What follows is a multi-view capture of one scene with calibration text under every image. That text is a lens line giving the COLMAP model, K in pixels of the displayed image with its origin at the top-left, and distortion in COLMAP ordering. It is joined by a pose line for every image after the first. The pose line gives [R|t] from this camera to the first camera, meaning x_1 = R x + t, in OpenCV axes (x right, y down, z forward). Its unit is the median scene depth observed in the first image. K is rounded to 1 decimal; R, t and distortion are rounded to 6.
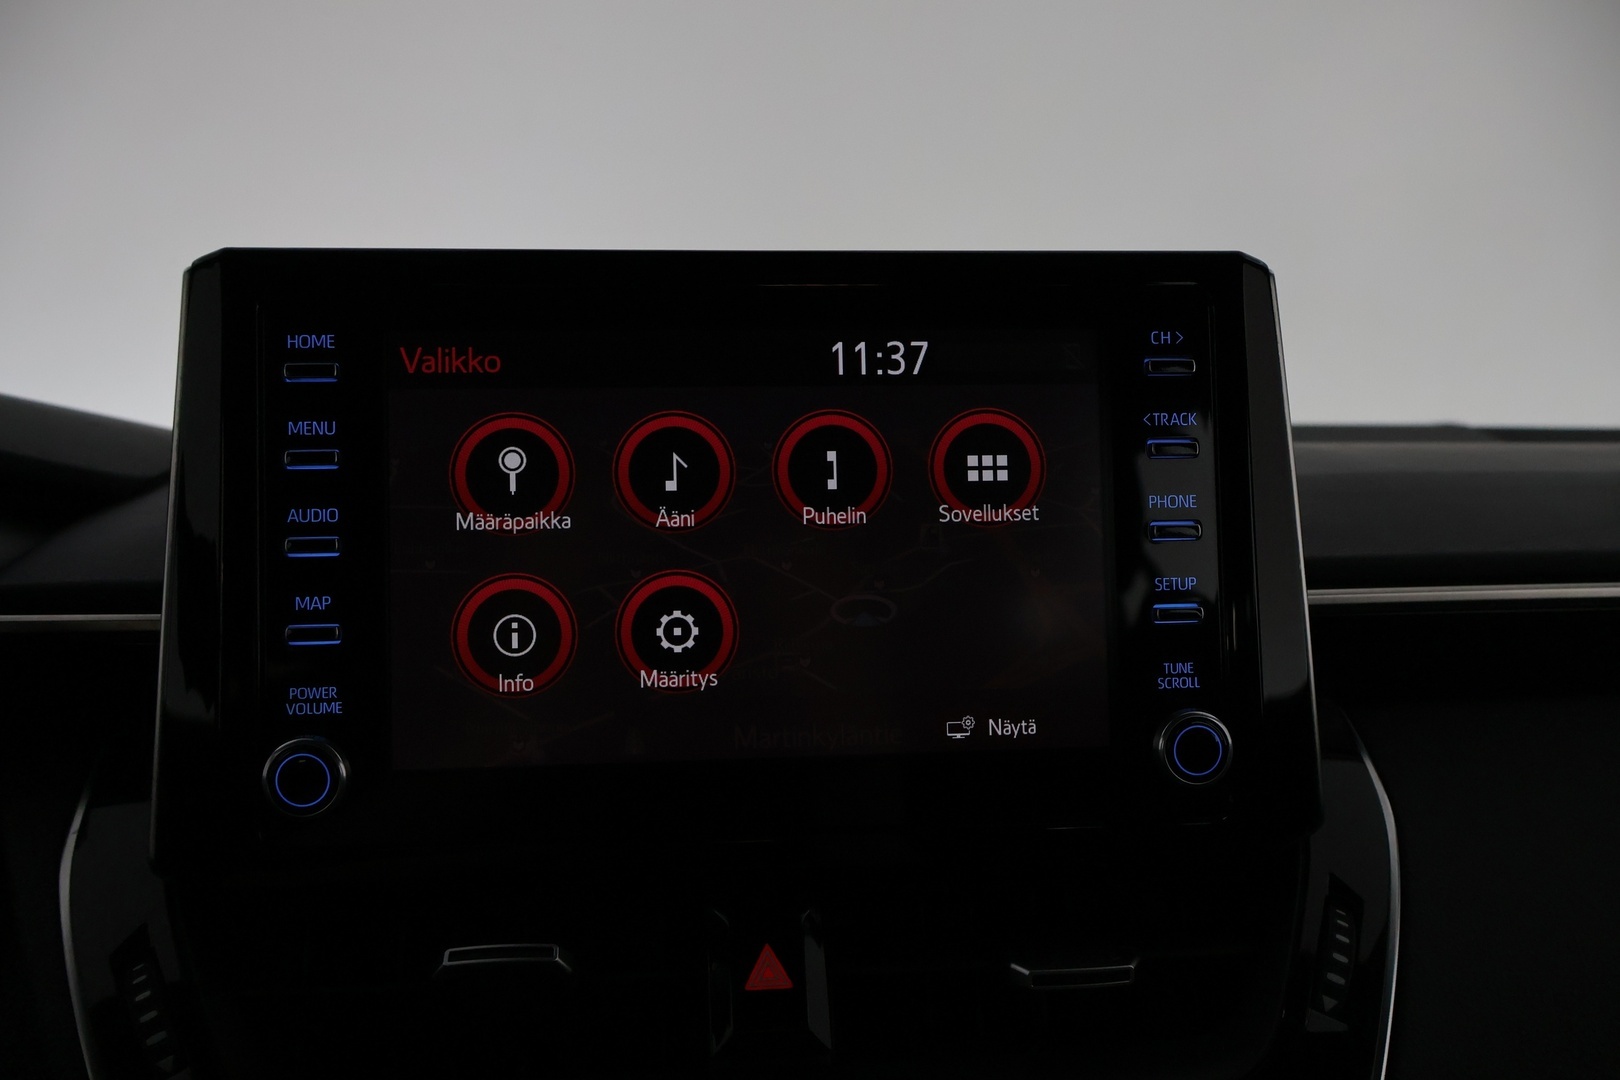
lens RADIAL K [[1326.6, 0, 813.6], [0, 1326.6, 542.9], [0, 0, 1]] dist [-0.013220, 0.016096]
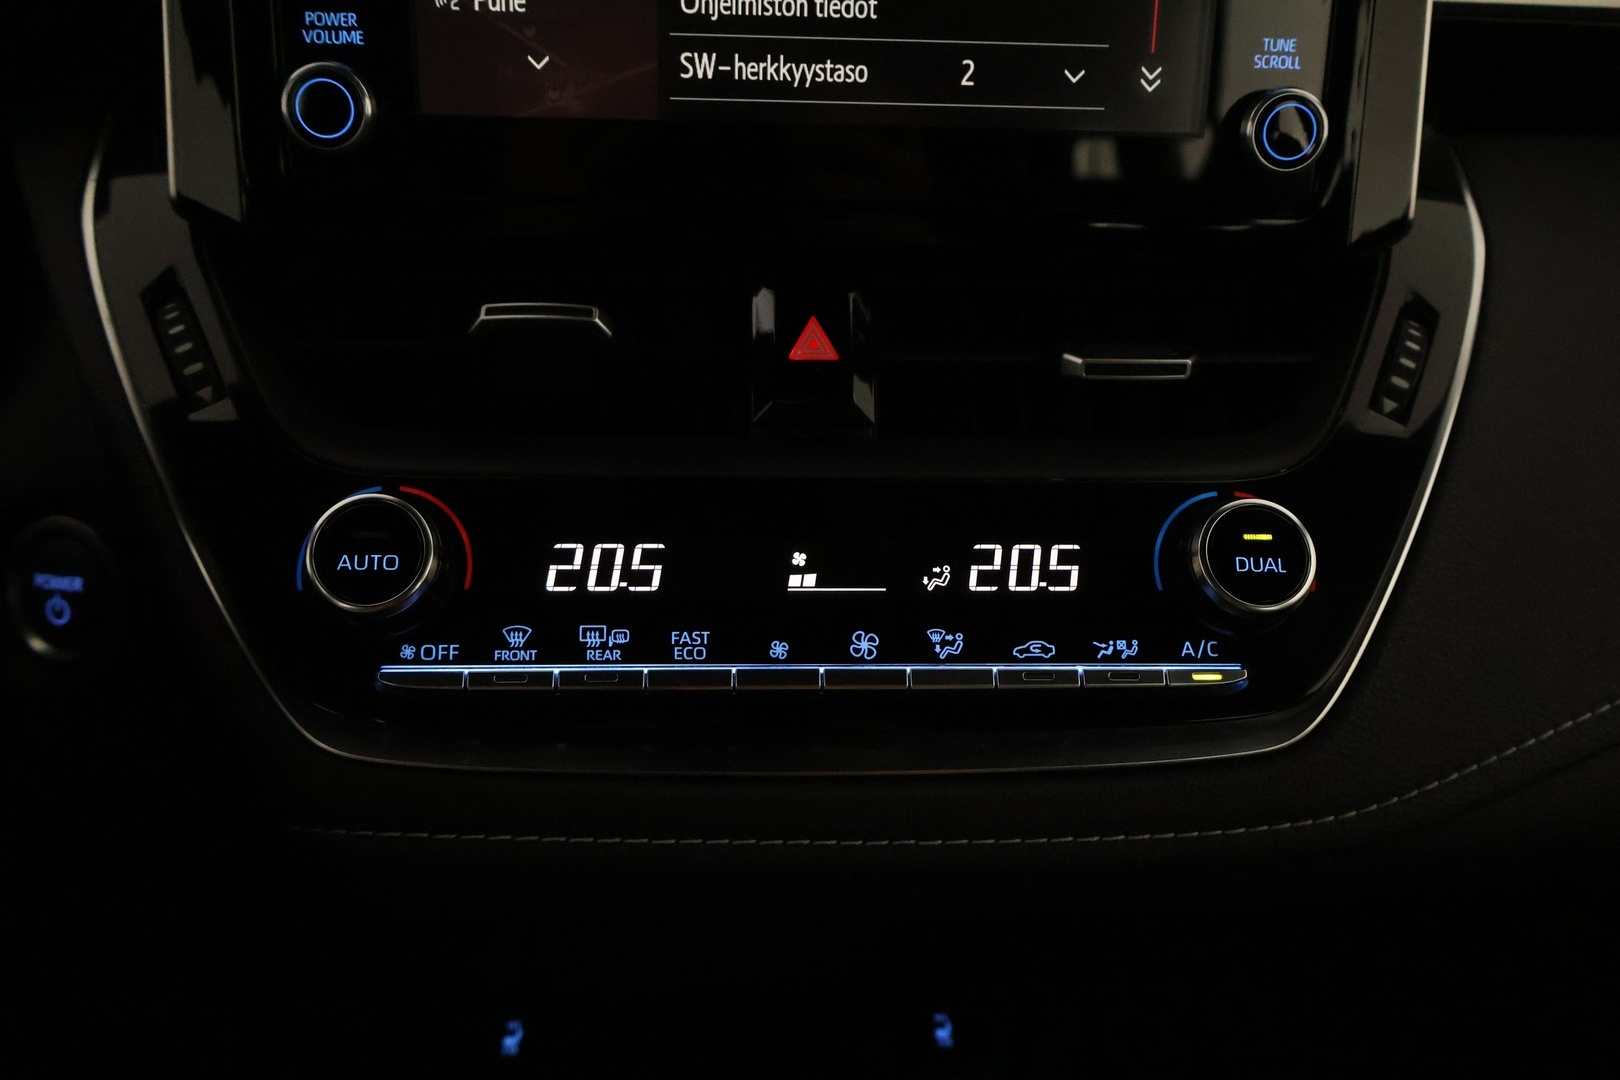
lens RADIAL K [[1326.6, 0, 804.8], [0, 1326.6, 541.1], [0, 0, 1]] dist [-0.013220, 0.016096]
pose [[0.998576, 0.050203, -0.018062, -0.015090], [-0.042864, 0.956460, 0.288700, 0.173728], [0.031770, -0.287514, 0.957249, 0.028108]]
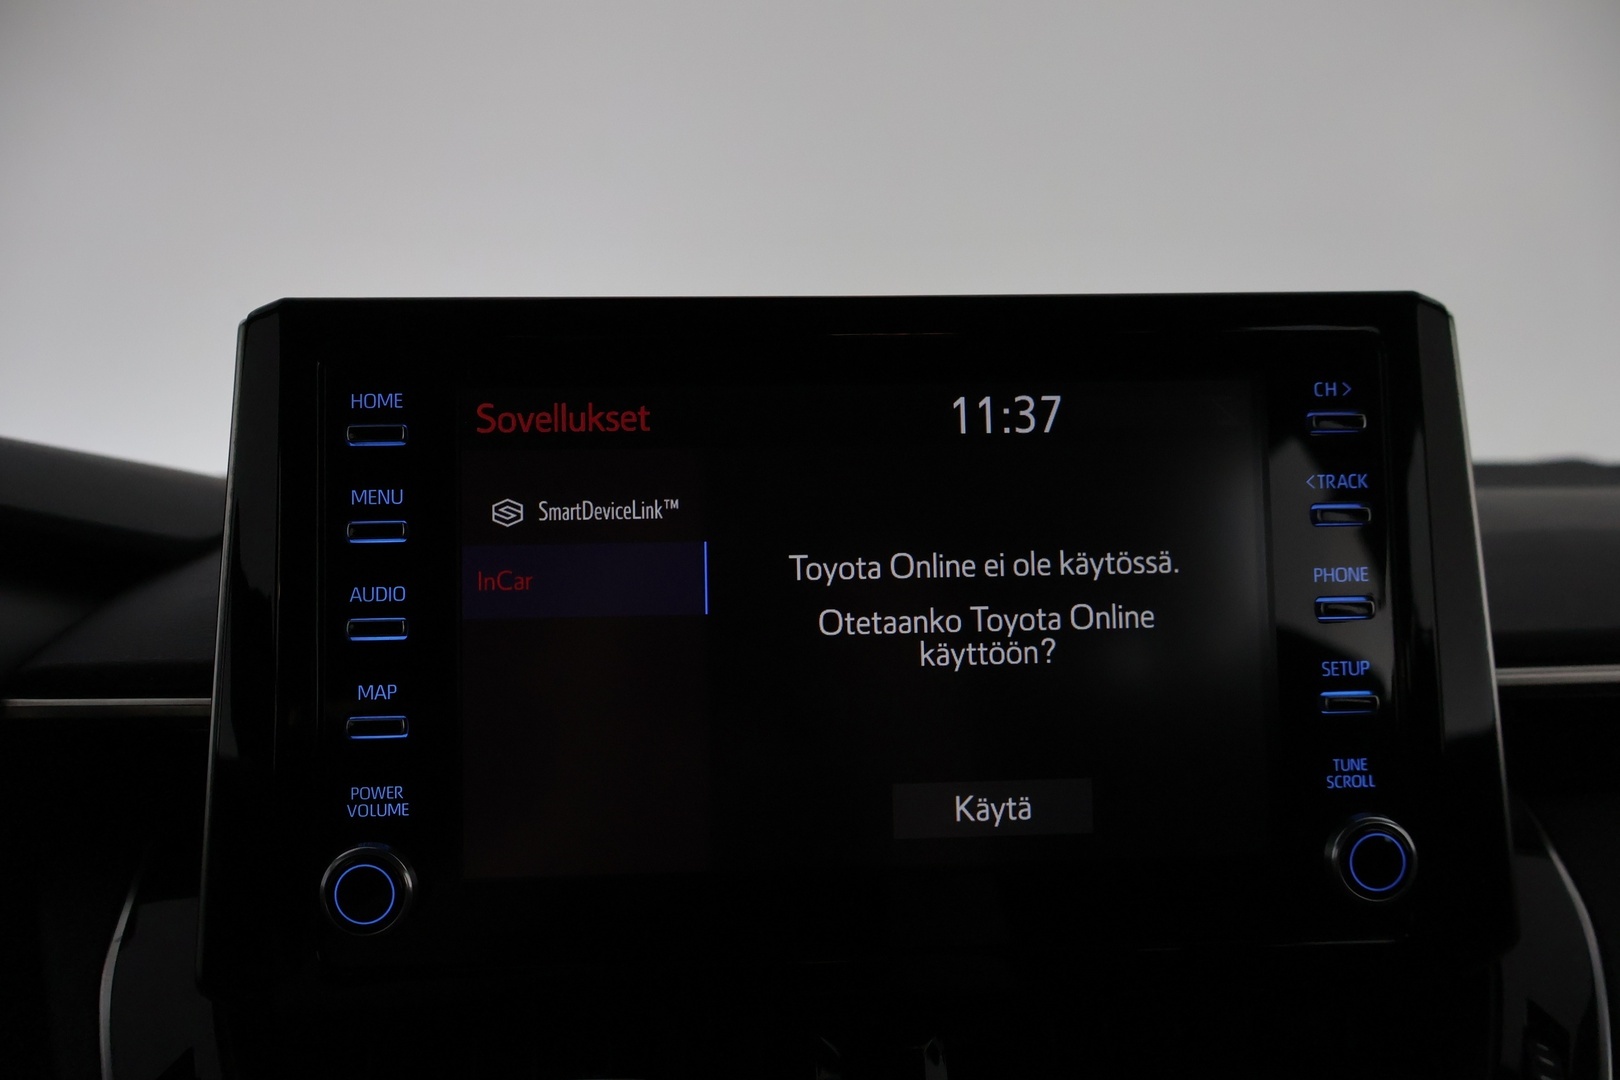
lens RADIAL K [[1326.6, 0, 803.0], [0, 1326.6, 538.6], [0, 0, 1]] dist [-0.013220, 0.016096]
pose [[0.999163, -0.003178, -0.040782, -0.050803], [0.002096, 0.999645, -0.026549, -0.032931], [0.040852, 0.026441, 0.998815, 0.107946]]
